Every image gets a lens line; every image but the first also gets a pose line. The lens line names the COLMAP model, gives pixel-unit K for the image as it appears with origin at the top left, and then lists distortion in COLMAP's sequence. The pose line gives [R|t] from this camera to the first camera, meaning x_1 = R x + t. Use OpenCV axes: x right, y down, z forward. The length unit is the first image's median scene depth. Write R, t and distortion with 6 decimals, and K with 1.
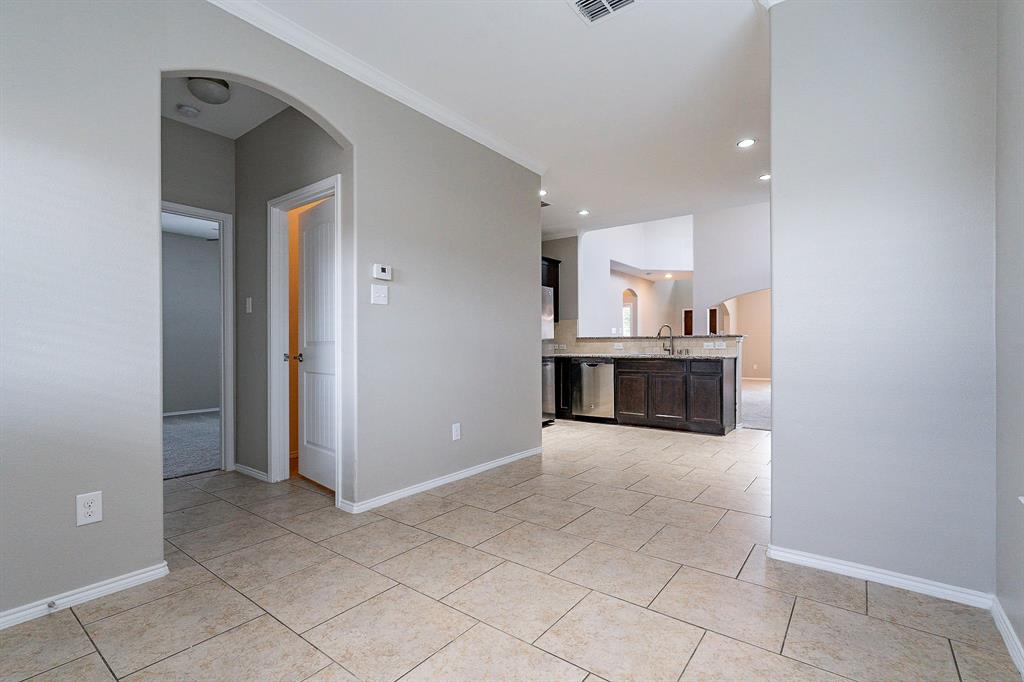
lens RADIAL K [[466.8, 0, 511.7], [0, 466.8, 345.7], [0, 0, 1]] dist [-0.006106, 0.000971]
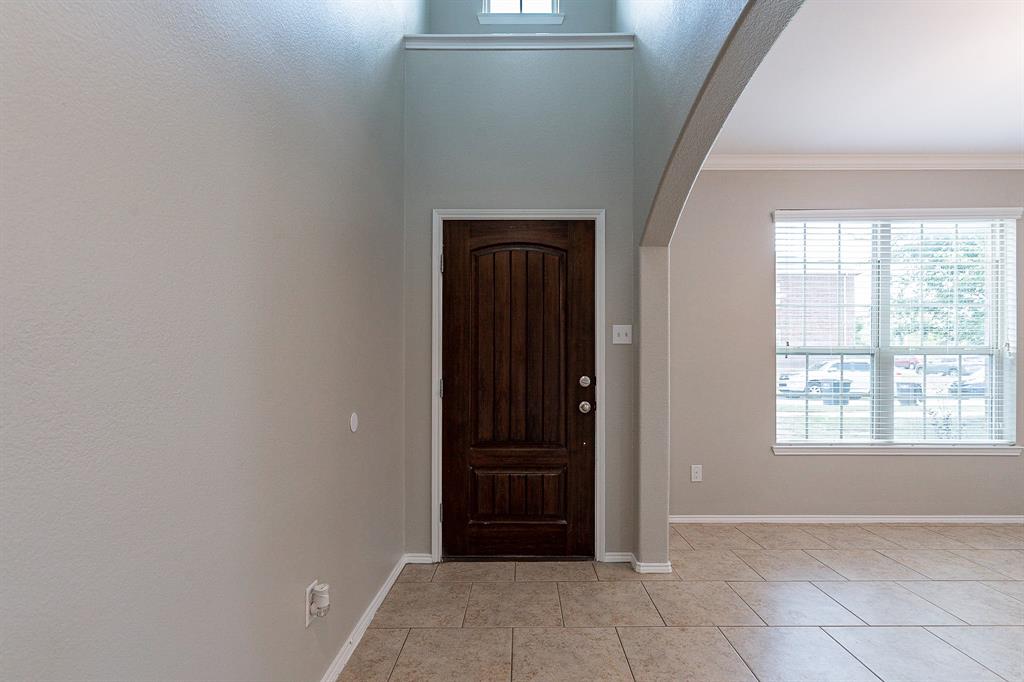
lens RADIAL K [[466.8, 0, 514.5], [0, 466.8, 378.0], [0, 0, 1]] dist [-0.006106, 0.000971]
pose [[0.800247, -0.001159, 0.599669, 0.626230], [0.000733, 0.999999, 0.000954, -0.019161], [-0.599670, -0.000324, 0.800247, 1.869314]]
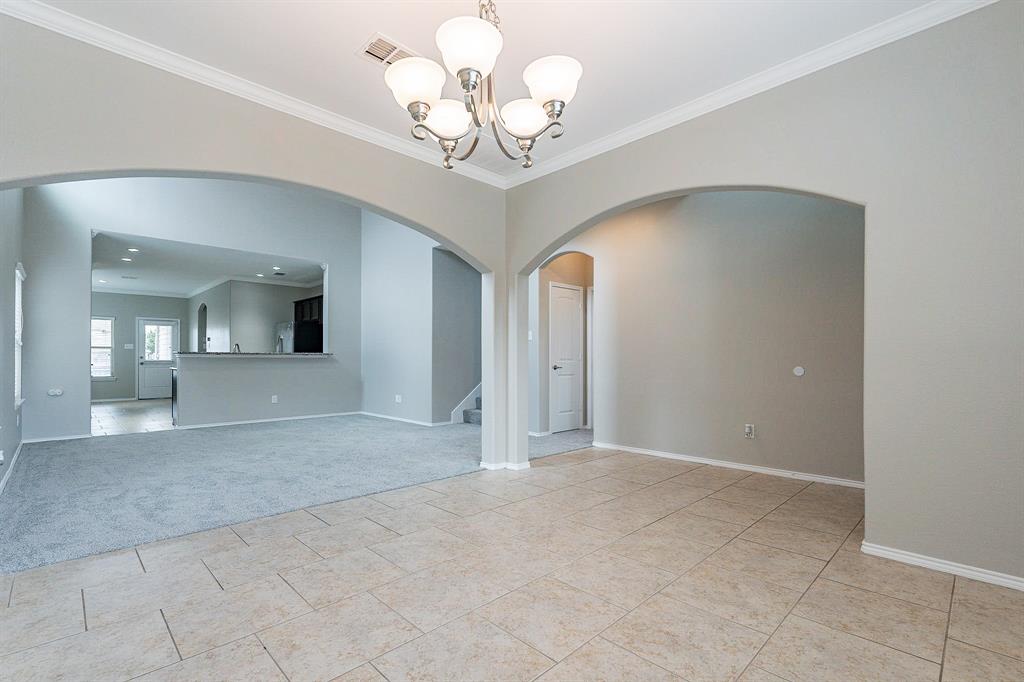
lens RADIAL K [[466.8, 0, 512.4], [0, 466.8, 357.8], [0, 0, 1]] dist [-0.006106, 0.000971]
pose [[-0.142601, -0.000471, -0.989780, 1.437277], [-0.002245, 0.999997, -0.000153, -0.008636], [0.989778, 0.002200, -0.142602, 1.881121]]
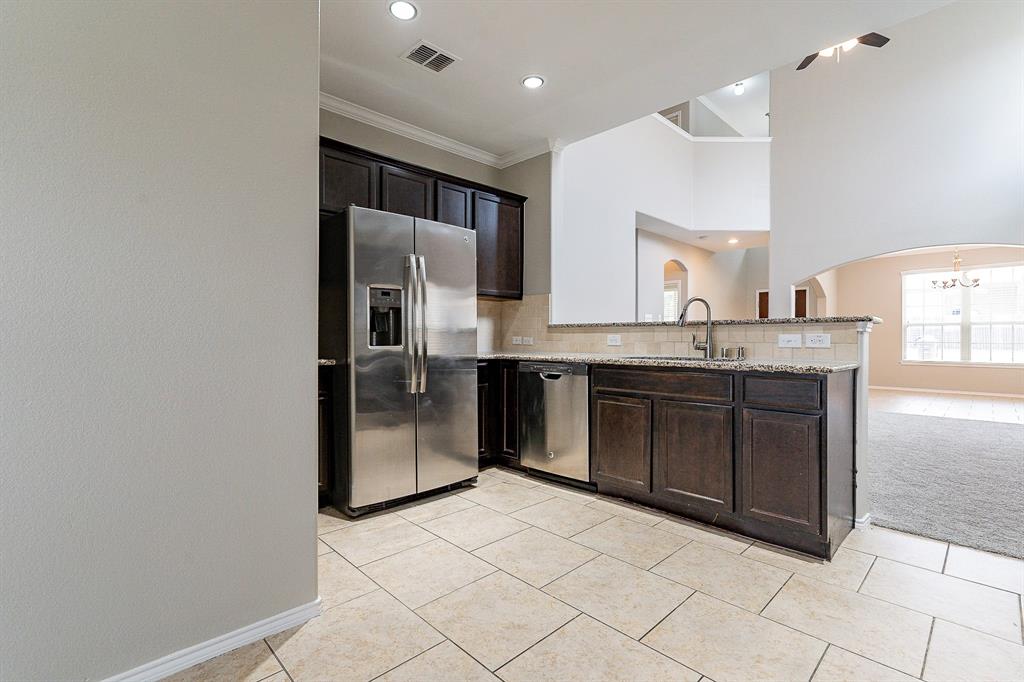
lens RADIAL K [[466.8, 0, 511.1], [0, 466.8, 336.7], [0, 0, 1]] dist [-0.006106, 0.000971]
pose [[0.989023, 0.005368, -0.147661, 0.204003], [-0.005884, 0.999978, -0.003063, -0.000906], [0.147641, 0.003898, 0.989033, 0.472184]]
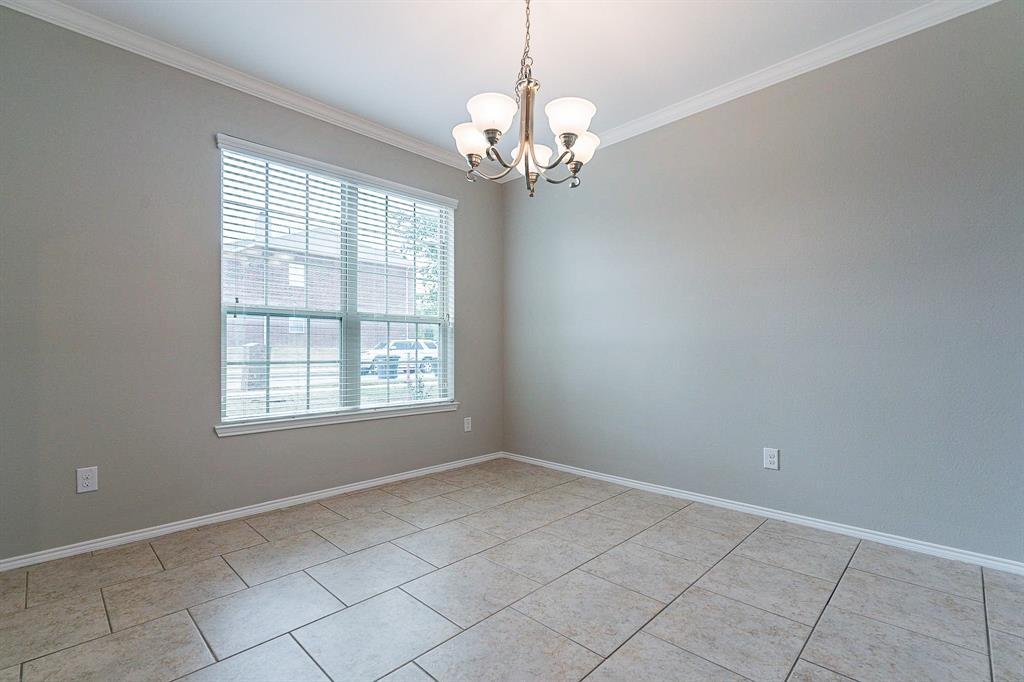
lens RADIAL K [[466.8, 0, 509.9], [0, 466.8, 356.9], [0, 0, 1]] dist [-0.006106, 0.000971]
pose [[0.123552, -0.010998, 0.992277, 0.804563], [0.006188, 0.999928, 0.010312, -0.006311], [-0.992319, 0.004866, 0.123611, 1.793675]]
